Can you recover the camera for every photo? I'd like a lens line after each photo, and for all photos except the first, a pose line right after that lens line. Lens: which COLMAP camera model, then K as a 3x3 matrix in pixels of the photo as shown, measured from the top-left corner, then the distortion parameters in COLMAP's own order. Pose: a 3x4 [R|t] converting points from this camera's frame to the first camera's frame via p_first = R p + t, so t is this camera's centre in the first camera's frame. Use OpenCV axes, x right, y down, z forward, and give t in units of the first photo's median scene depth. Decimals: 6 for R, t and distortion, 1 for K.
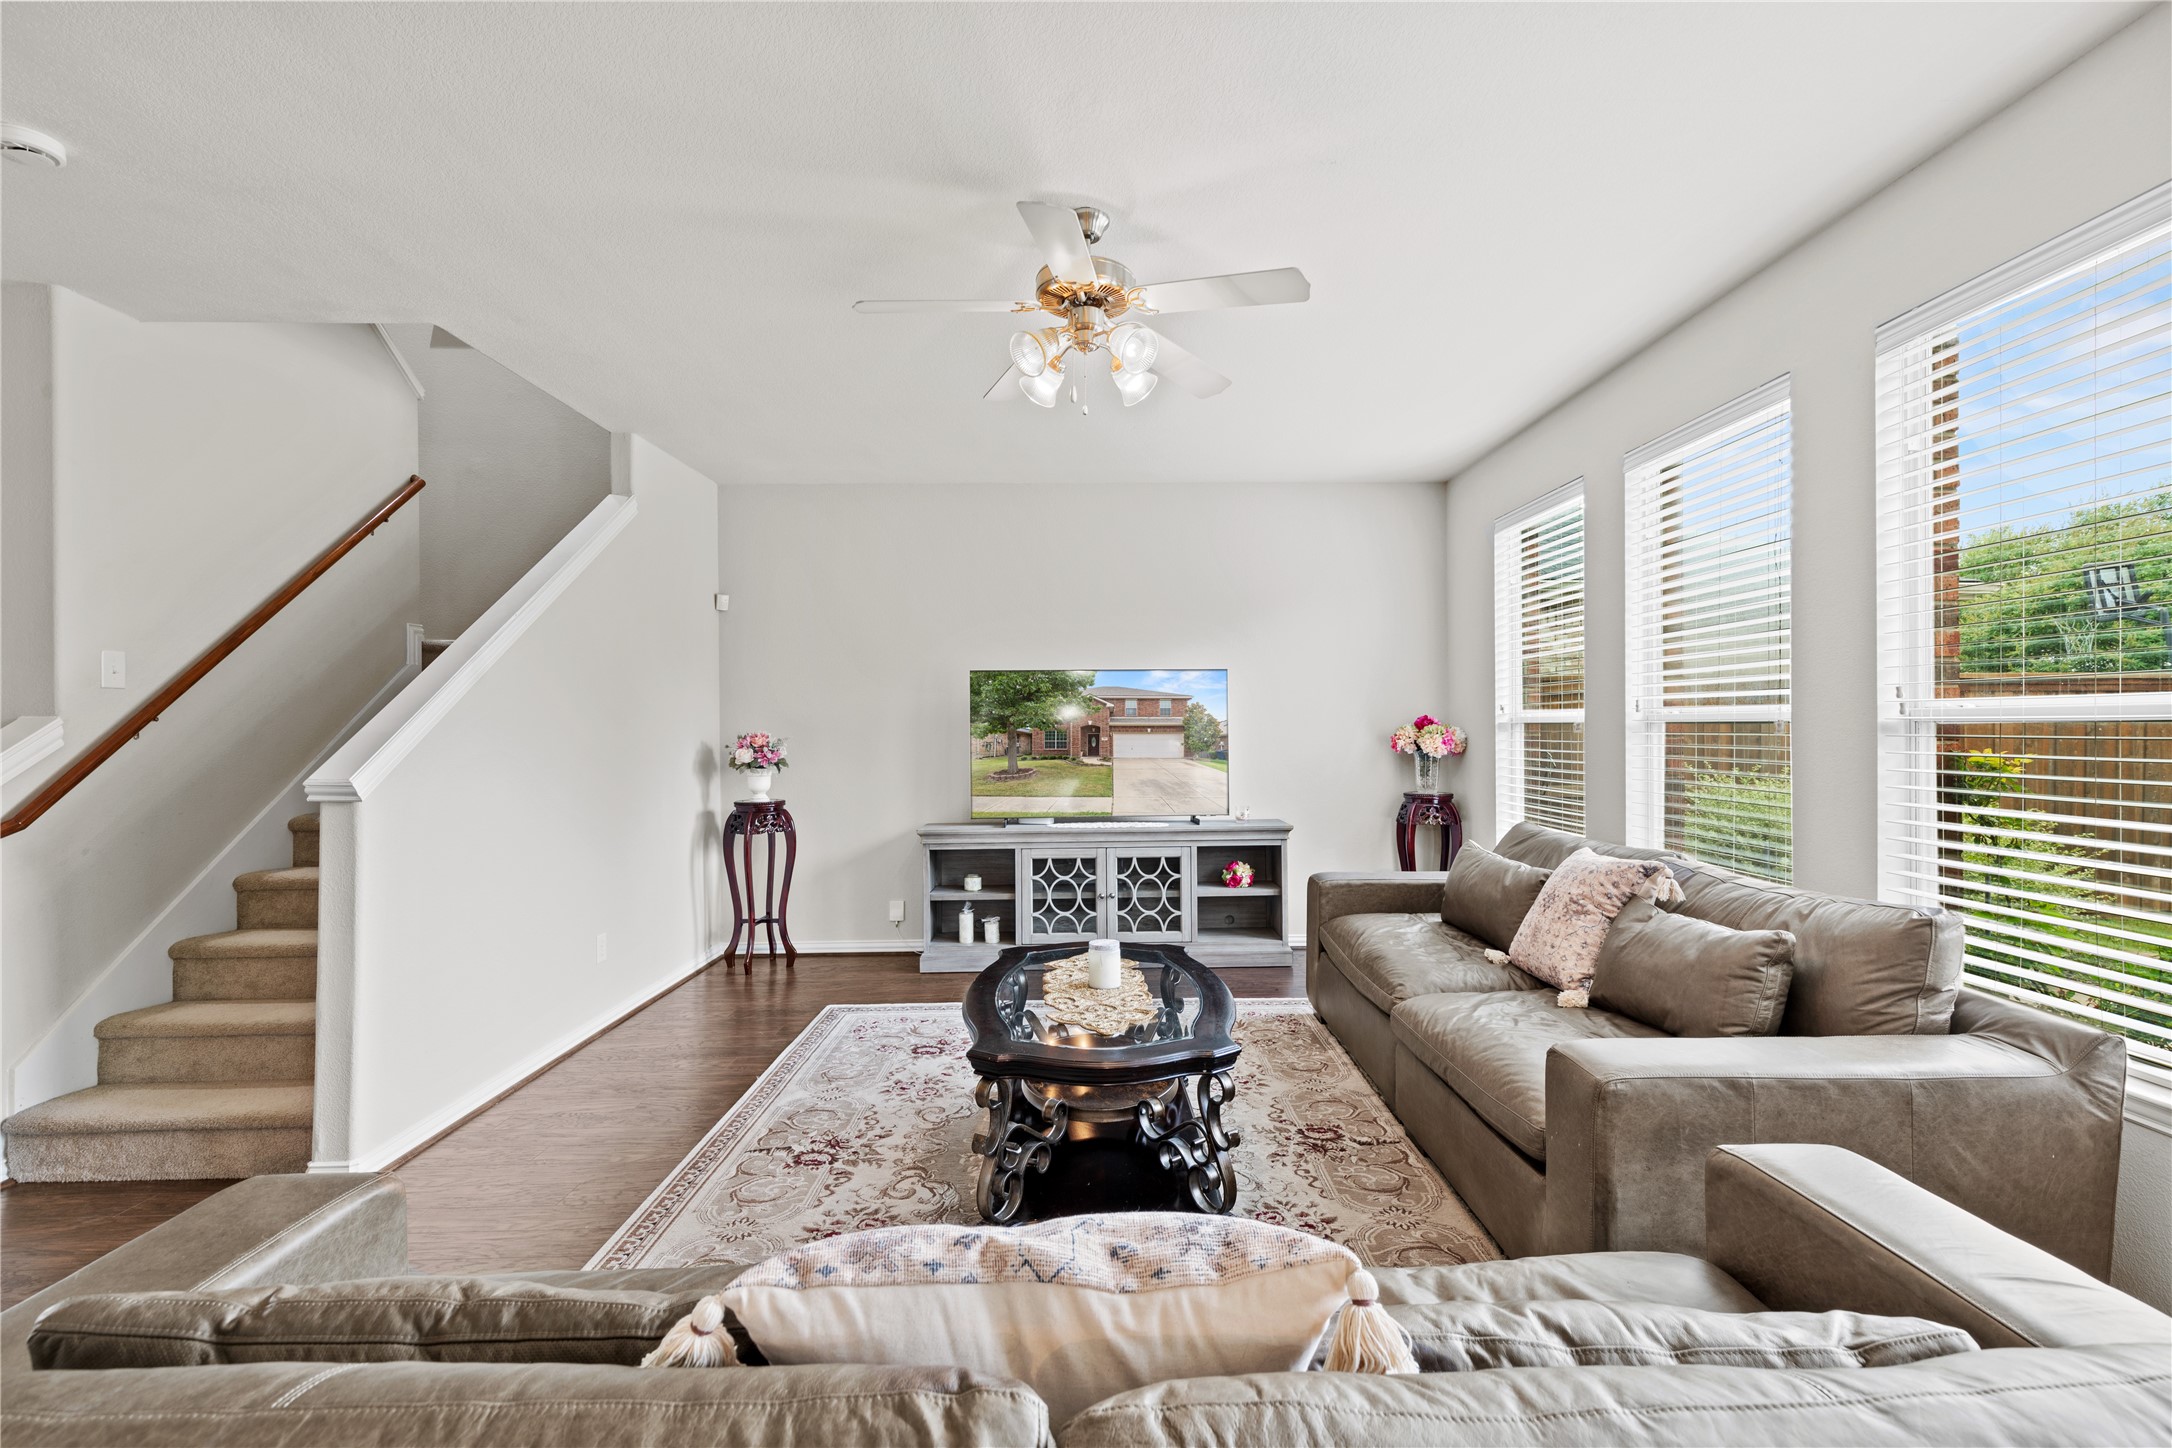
lens RADIAL K [[969.9, 0, 1105.8], [0, 969.9, 725.1], [0, 0, 1]] dist [0.009429, -0.000077]
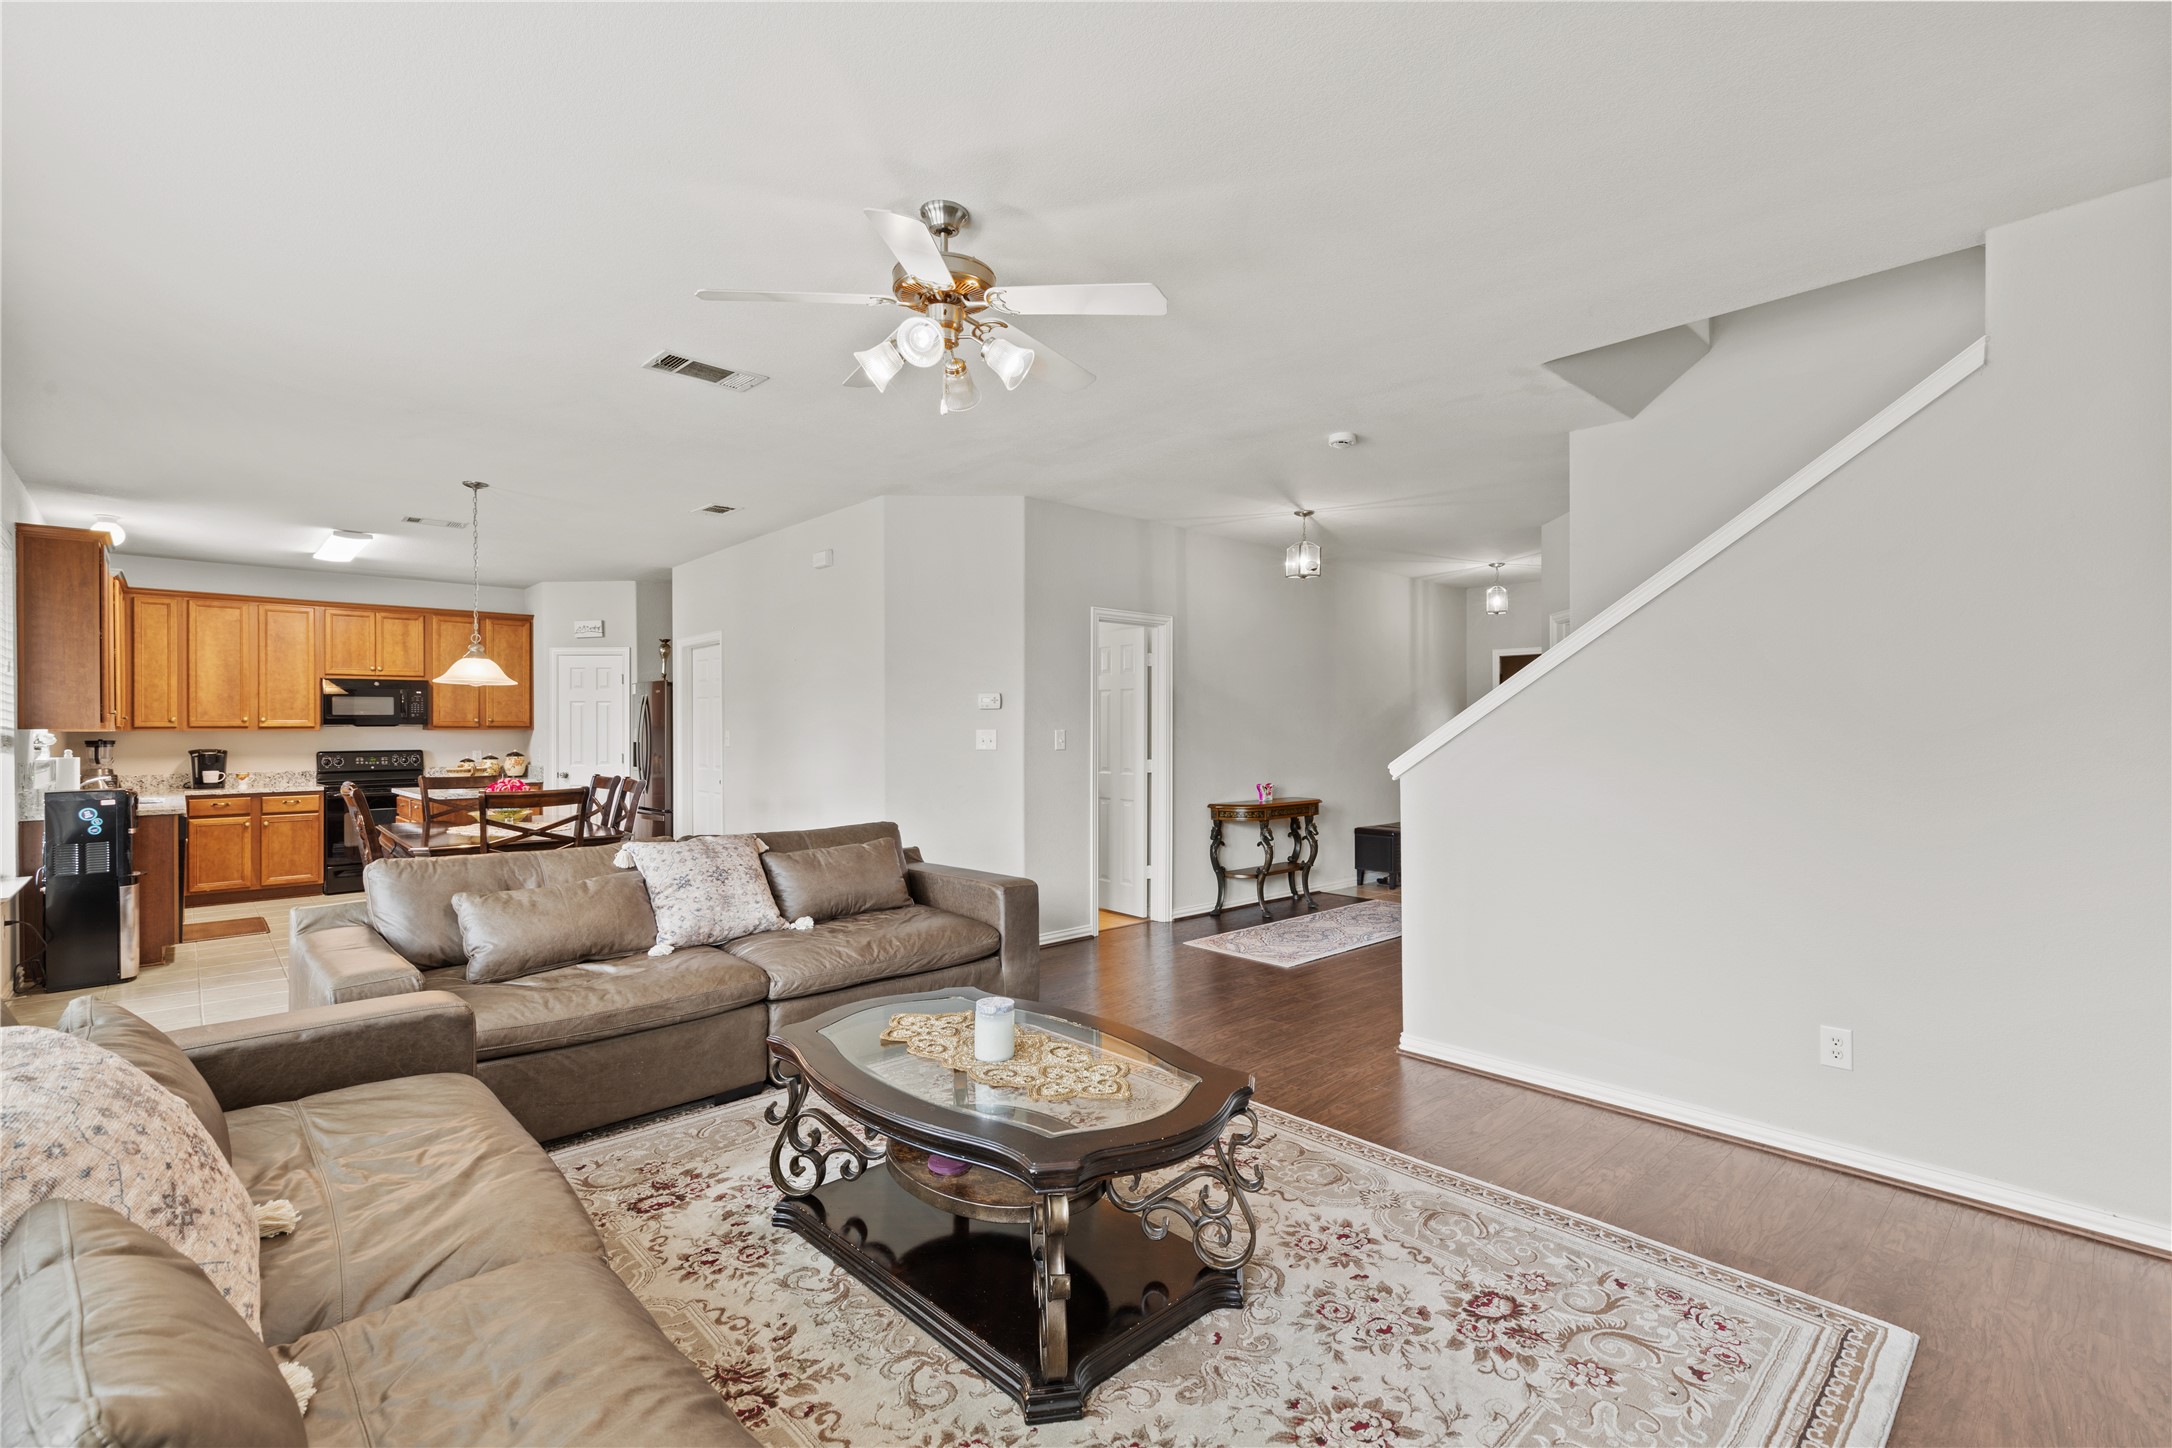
lens RADIAL K [[969.9, 0, 1108.0], [0, 969.9, 721.2], [0, 0, 1]] dist [0.009429, -0.000077]
pose [[-0.735639, 0.005406, -0.677352, 0.291039], [0.012290, 0.999910, -0.005368, -0.003934], [0.677262, -0.012274, -0.735640, 1.017047]]
